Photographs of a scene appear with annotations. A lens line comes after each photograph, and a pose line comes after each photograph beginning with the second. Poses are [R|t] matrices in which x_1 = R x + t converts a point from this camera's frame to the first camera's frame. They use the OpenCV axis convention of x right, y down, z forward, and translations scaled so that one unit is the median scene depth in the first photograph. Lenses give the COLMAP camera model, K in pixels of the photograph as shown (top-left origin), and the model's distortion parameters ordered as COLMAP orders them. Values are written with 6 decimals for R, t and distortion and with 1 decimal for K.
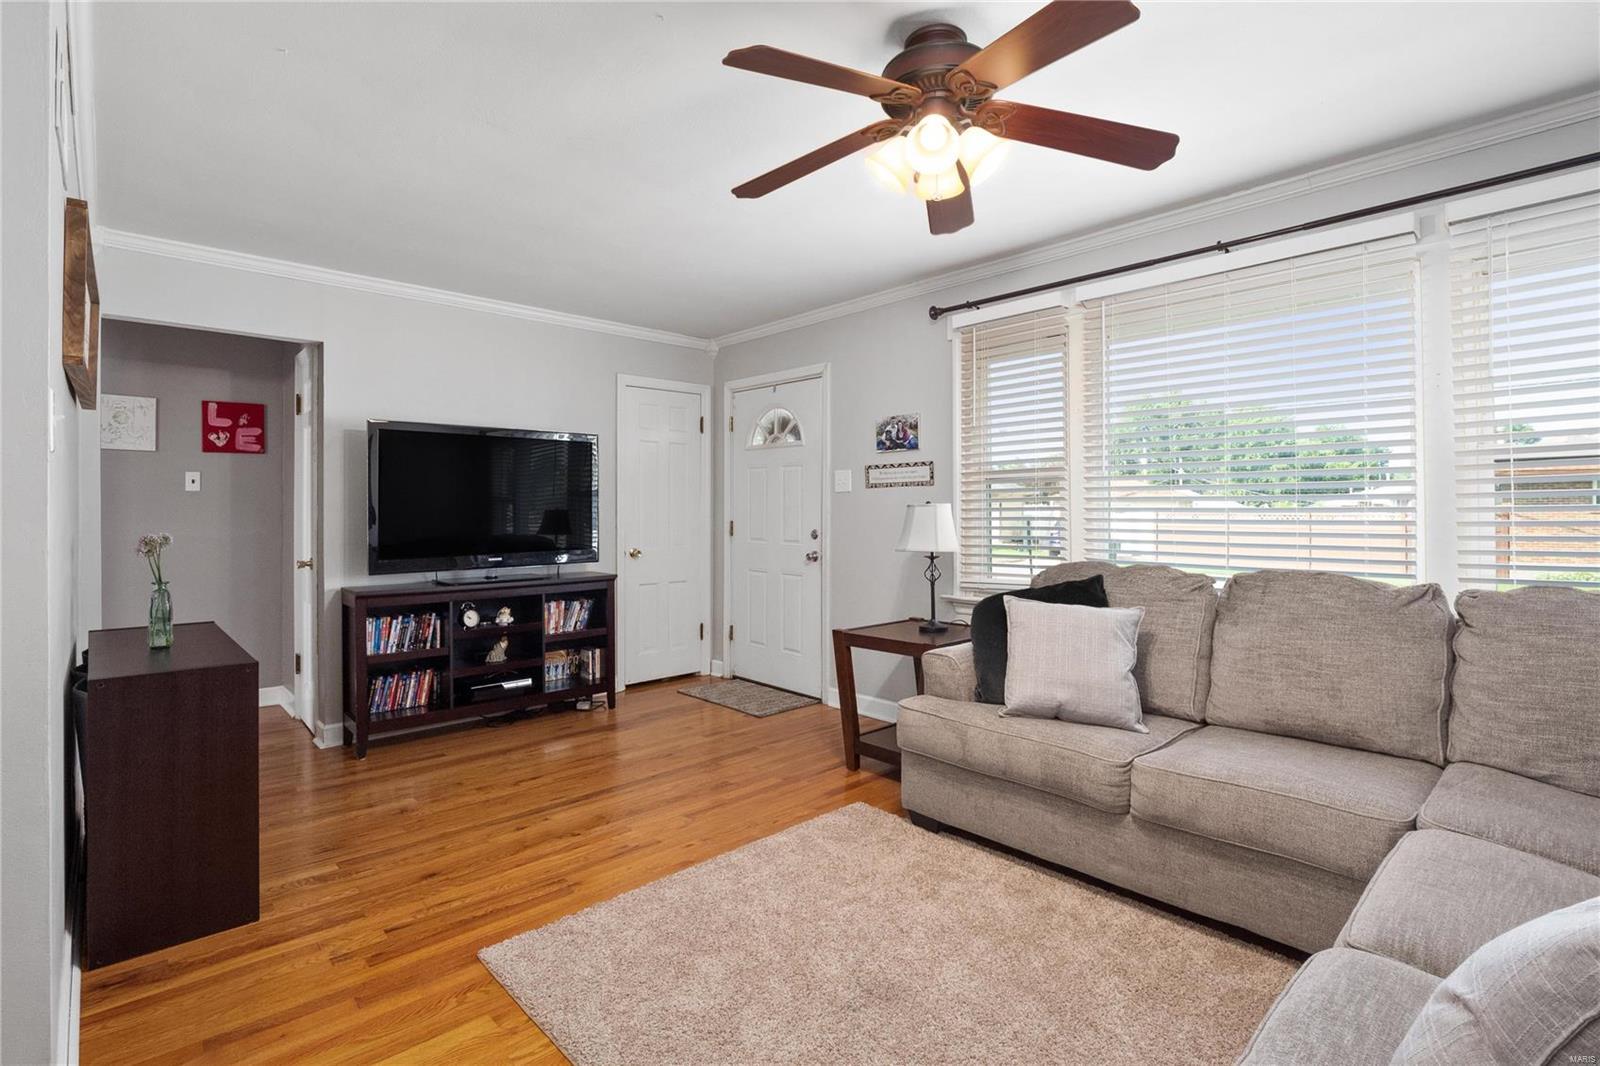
lens RADIAL K [[749.9, 0, 803.5], [0, 749.9, 507.5], [0, 0, 1]] dist [-0.004595, -0.002799]
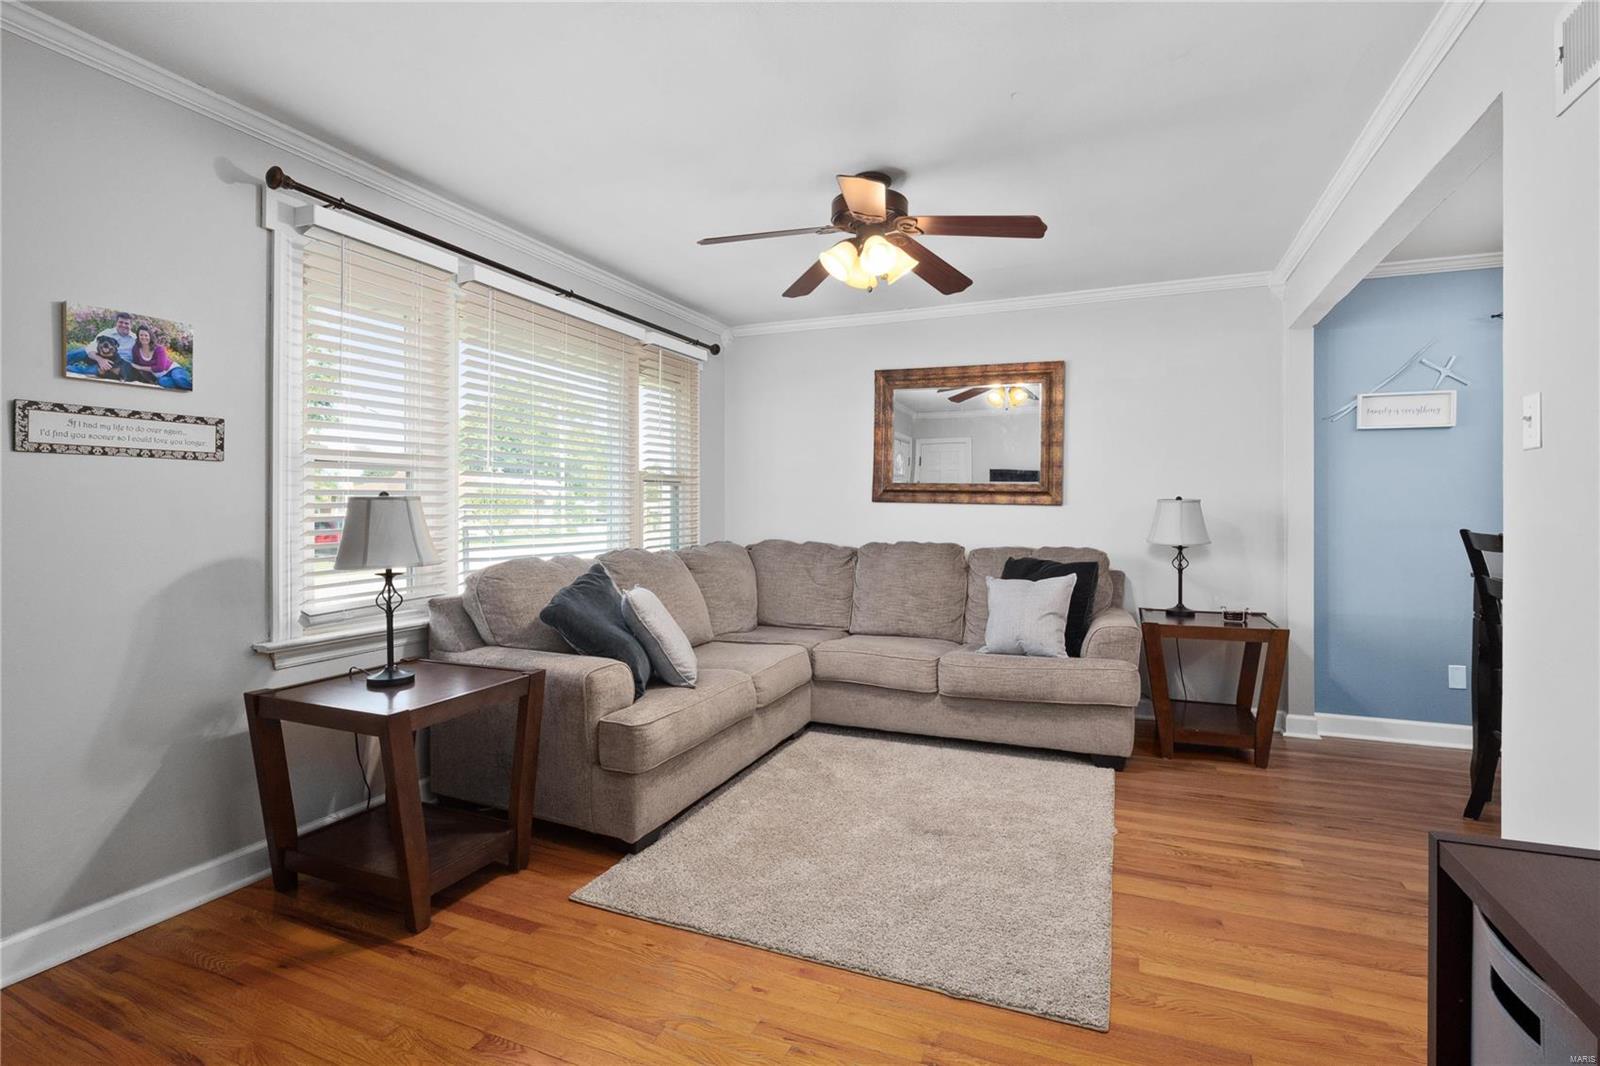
lens RADIAL K [[749.9, 0, 800.7], [0, 749.9, 517.1], [0, 0, 1]] dist [-0.004595, -0.002799]
pose [[-0.402654, -0.009282, 0.915305, -0.516199], [-0.003485, 0.999957, 0.008607, 0.006734], [-0.915346, 0.000276, -0.402669, 0.805191]]
